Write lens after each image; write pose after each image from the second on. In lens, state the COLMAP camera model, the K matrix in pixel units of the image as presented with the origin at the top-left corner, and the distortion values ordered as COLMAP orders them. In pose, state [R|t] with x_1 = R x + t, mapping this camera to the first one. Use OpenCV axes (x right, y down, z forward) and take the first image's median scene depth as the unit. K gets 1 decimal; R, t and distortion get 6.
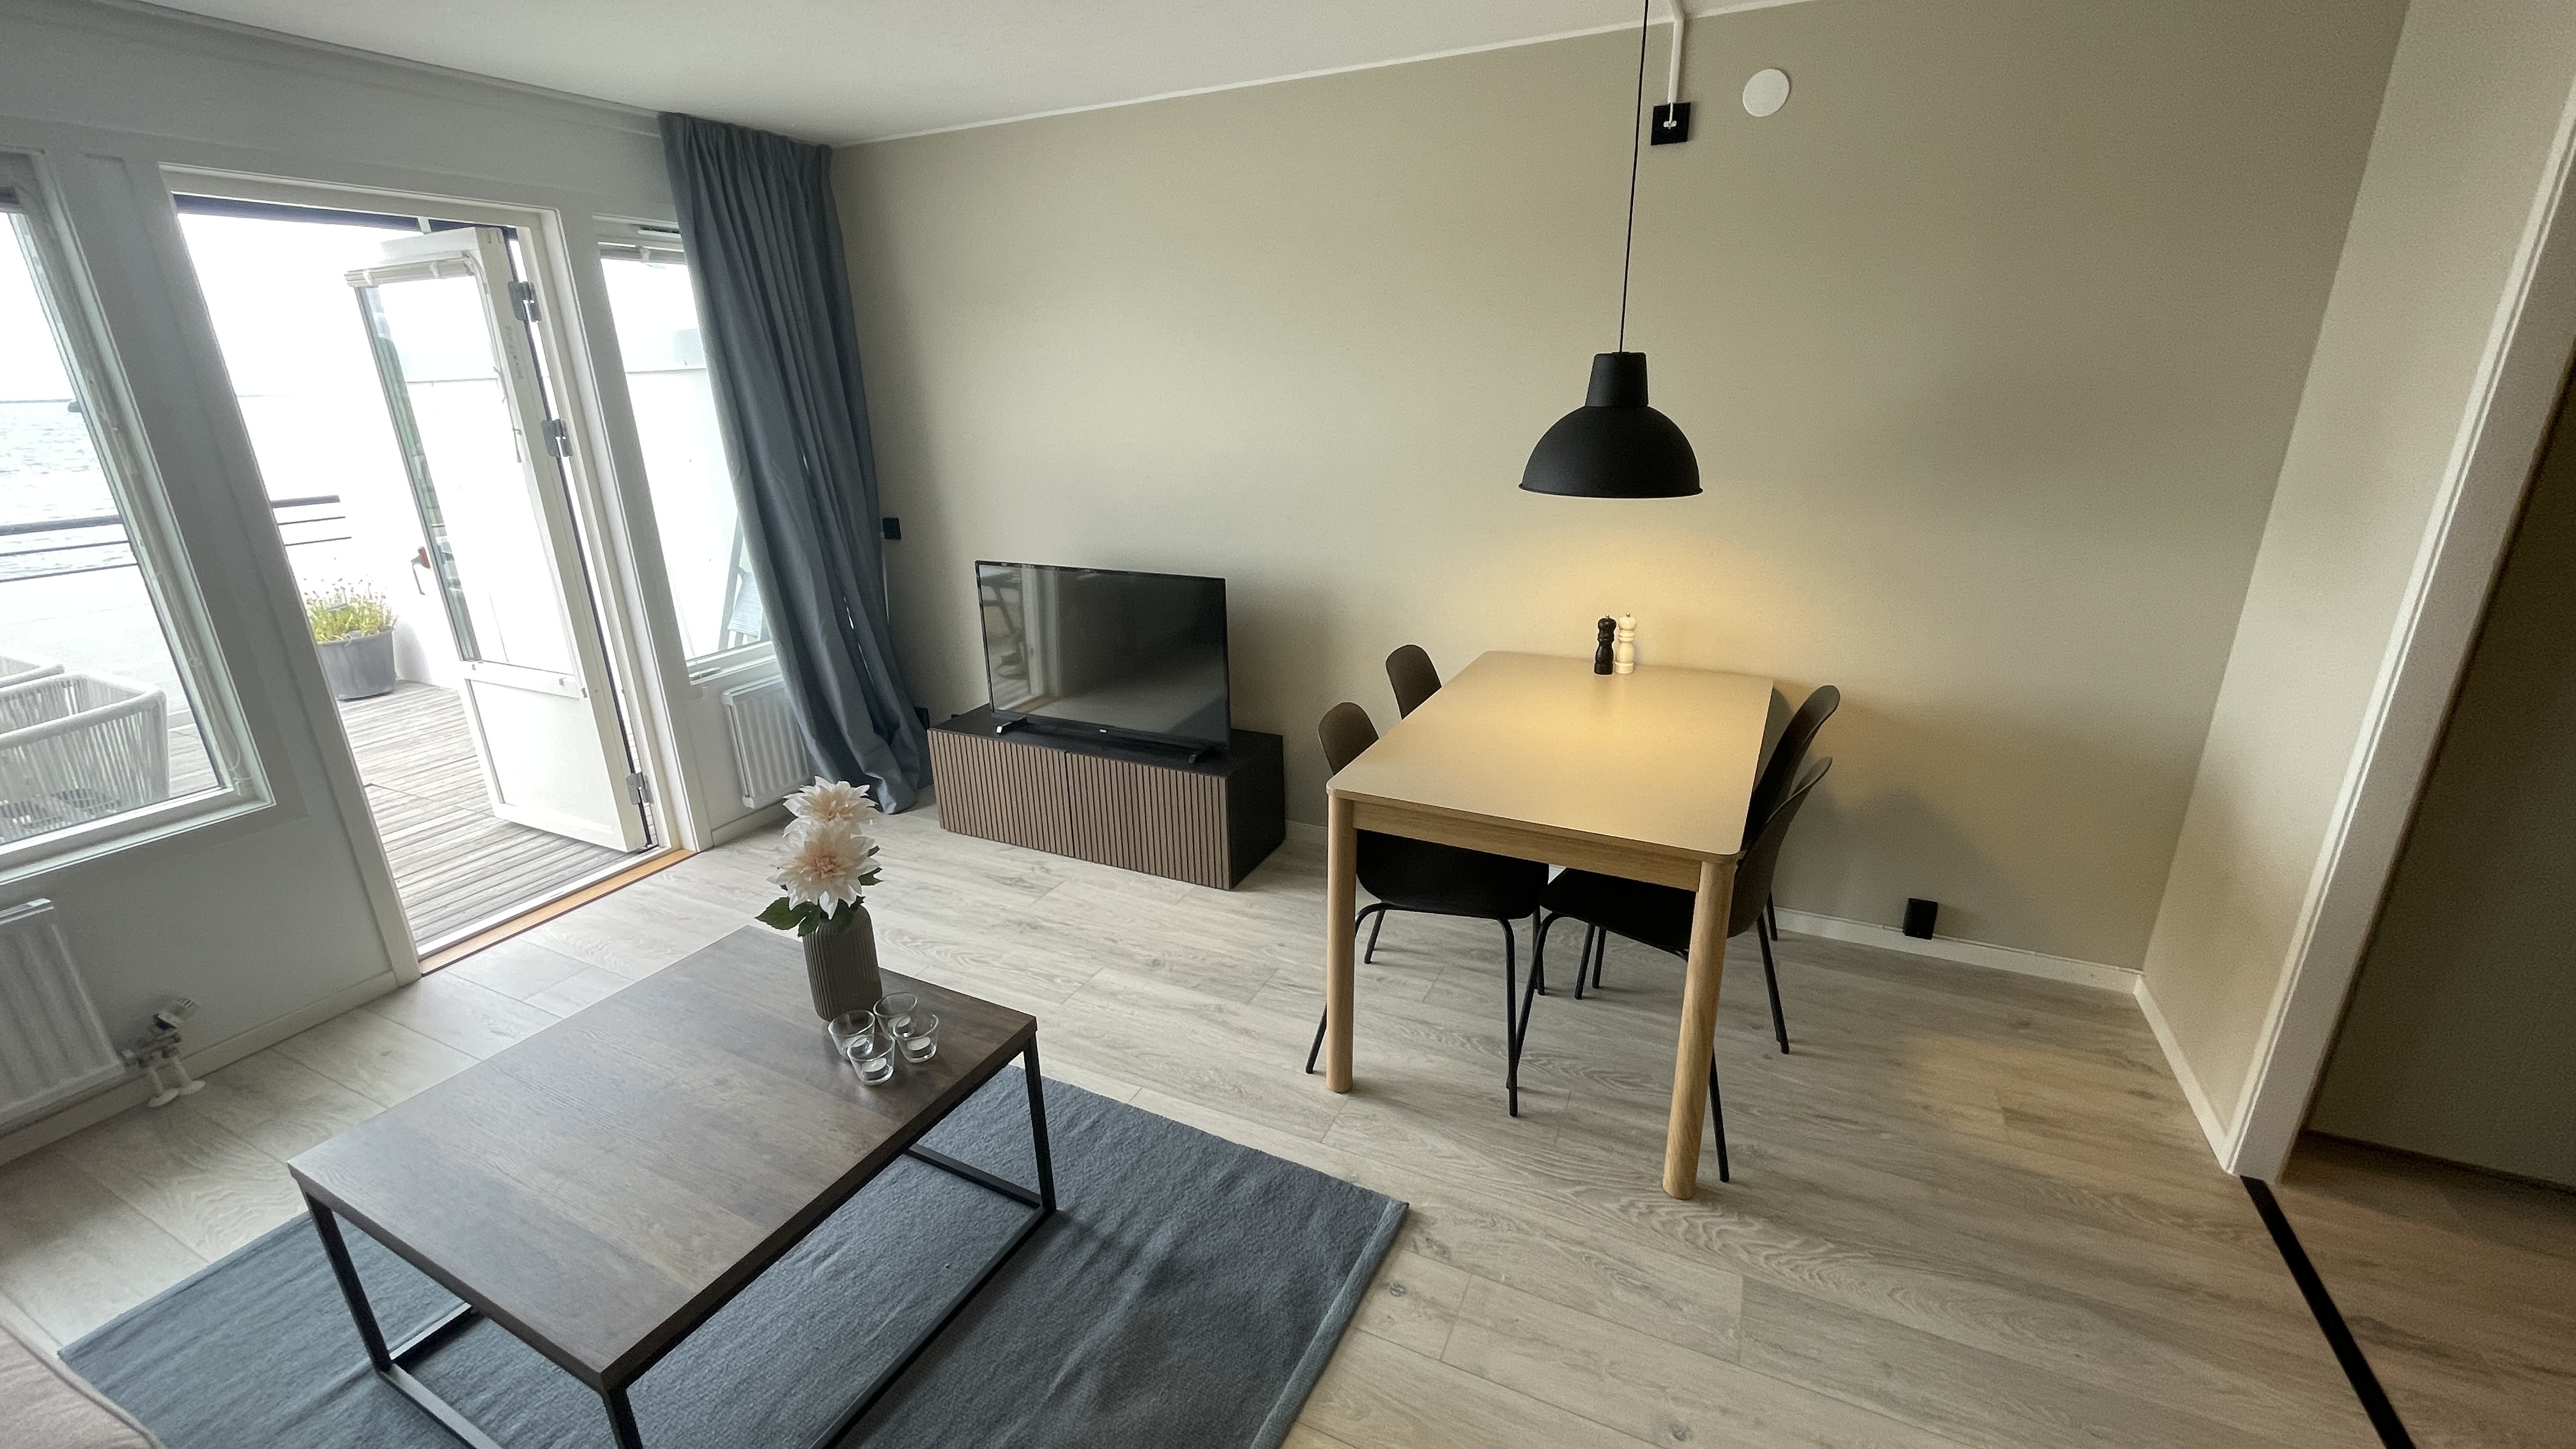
lens RADIAL K [[1037.5, 0, 1281.6], [0, 1037.5, 721.5], [0, 0, 1]] dist [-0.002349, -0.000962]
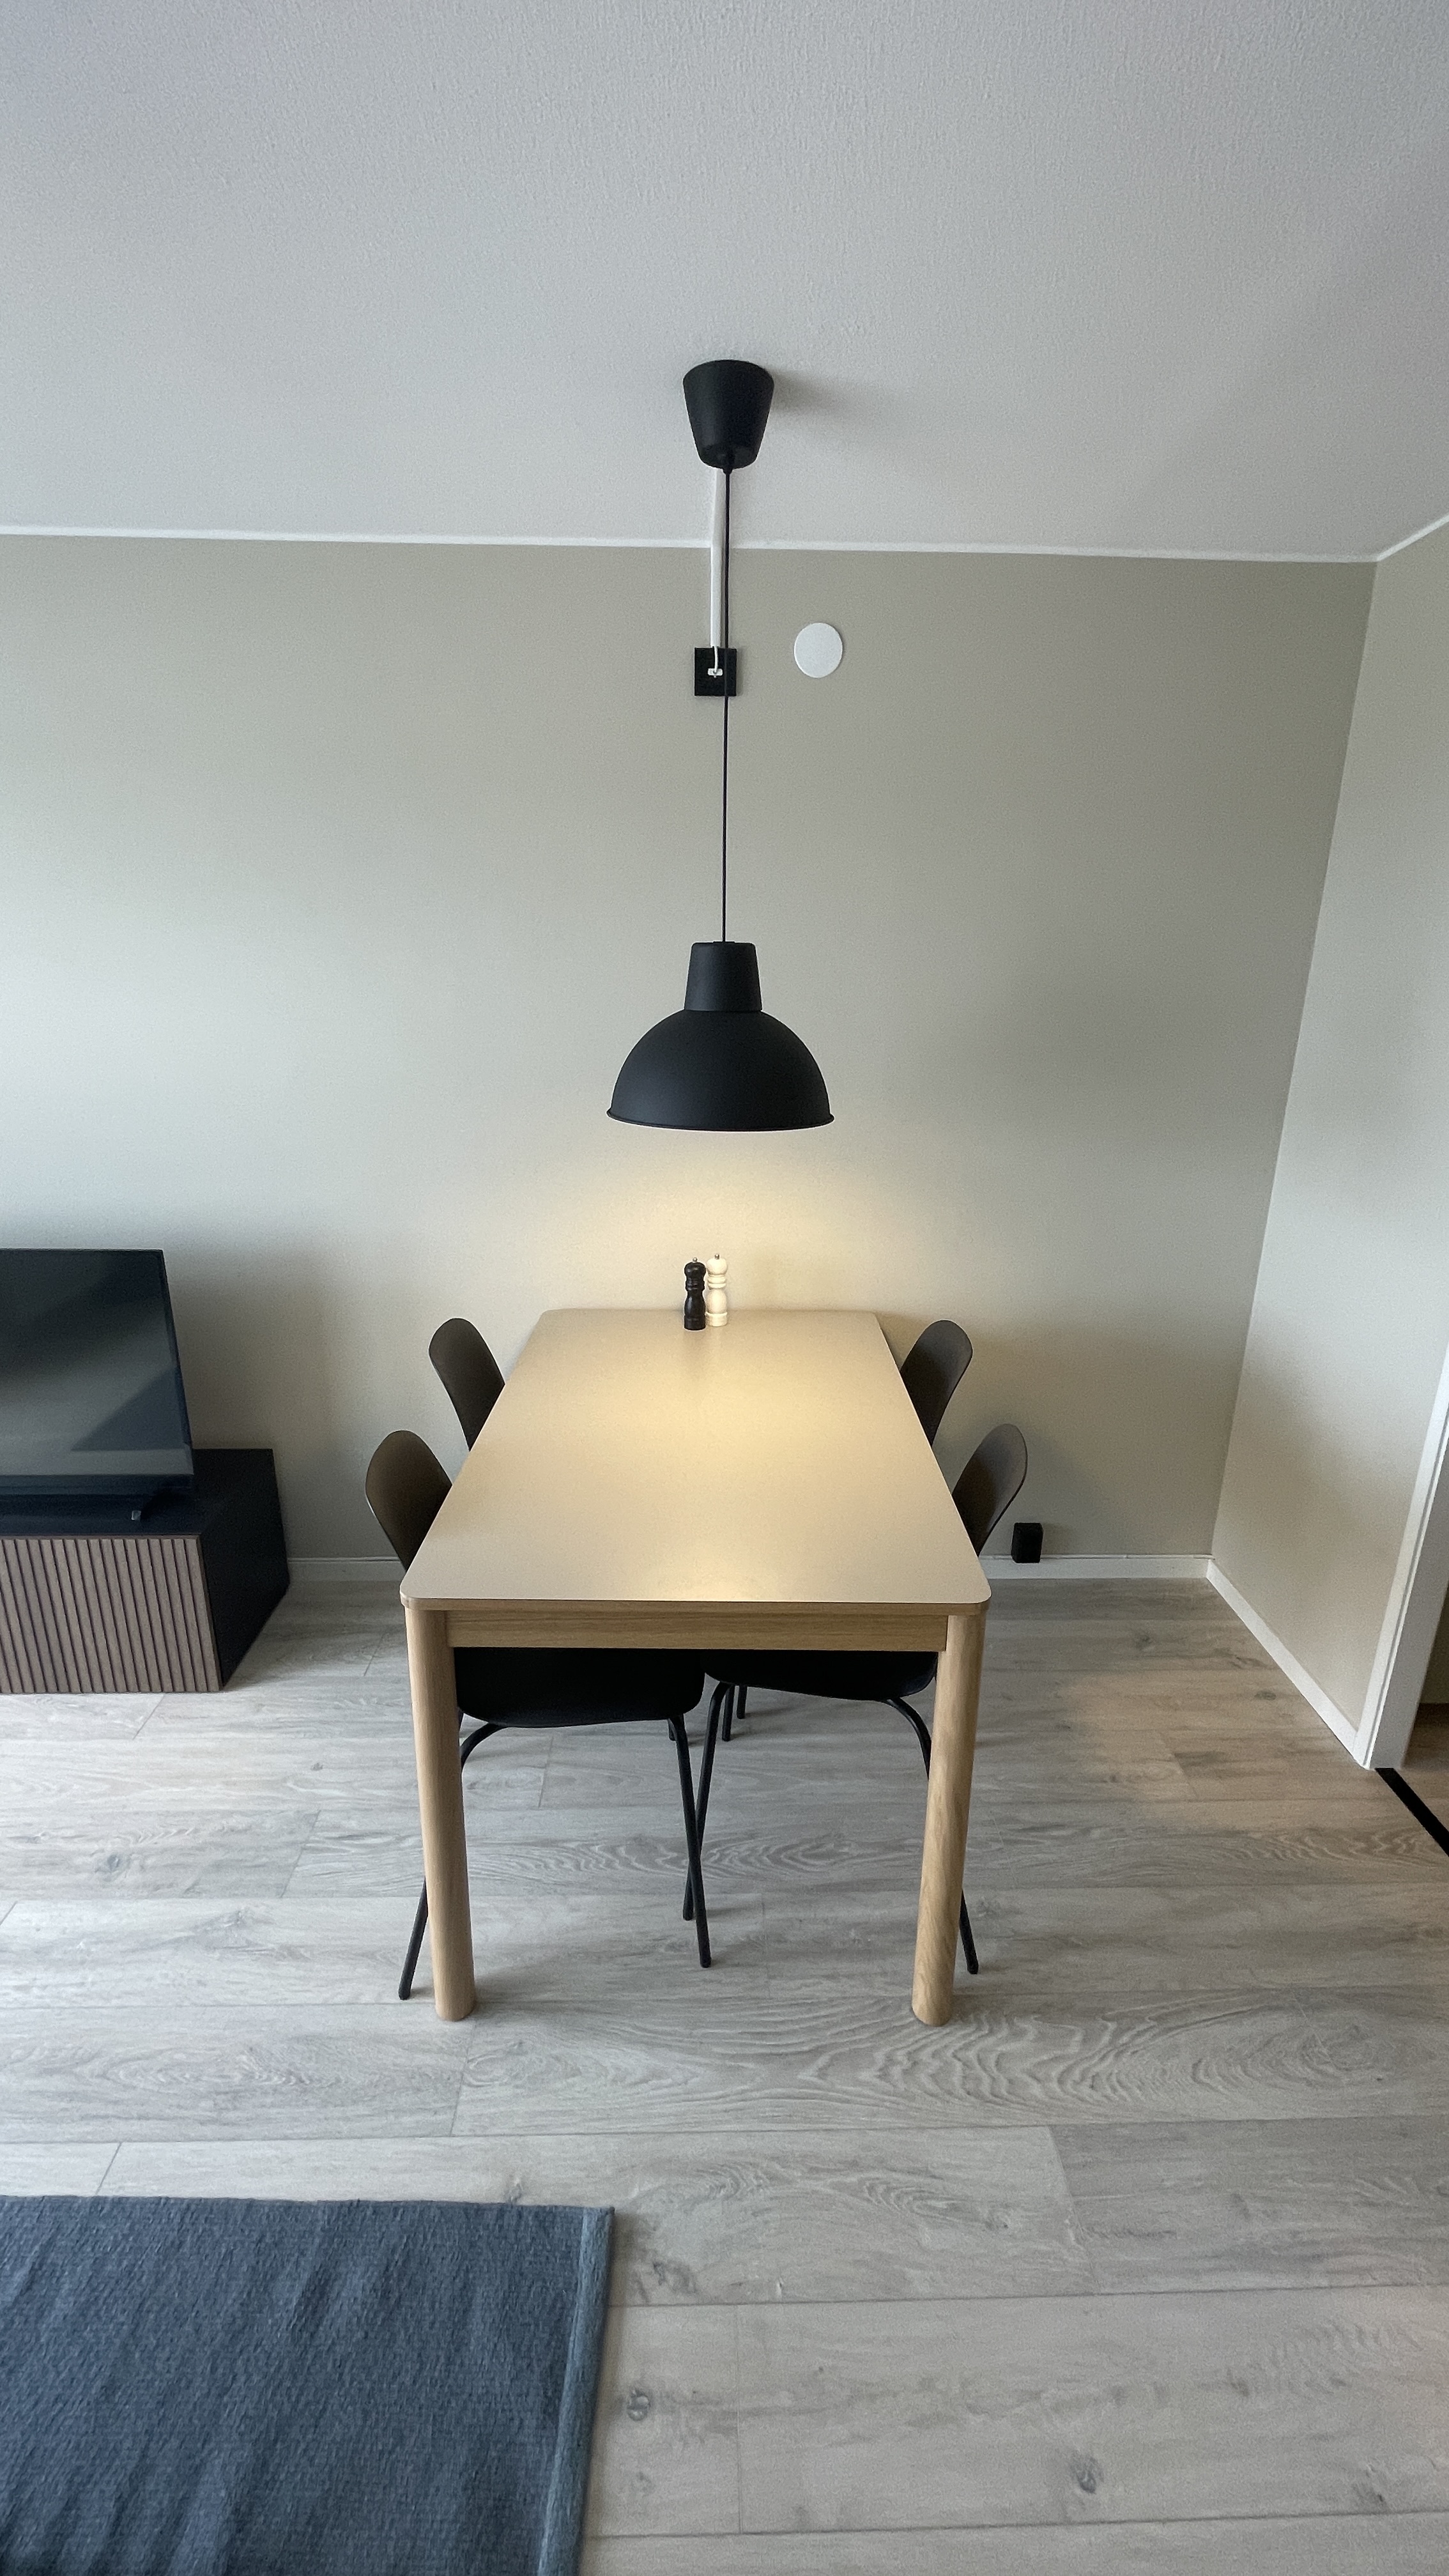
lens RADIAL K [[1037.5, 0, 726.0], [0, 1037.5, 1282.5], [0, 0, 1]] dist [-0.002349, -0.000962]
pose [[0.890615, -0.103915, 0.442726, -0.038929], [0.117150, 0.993111, -0.002567, -0.097451], [-0.439409, 0.054152, 0.896653, 0.307428]]
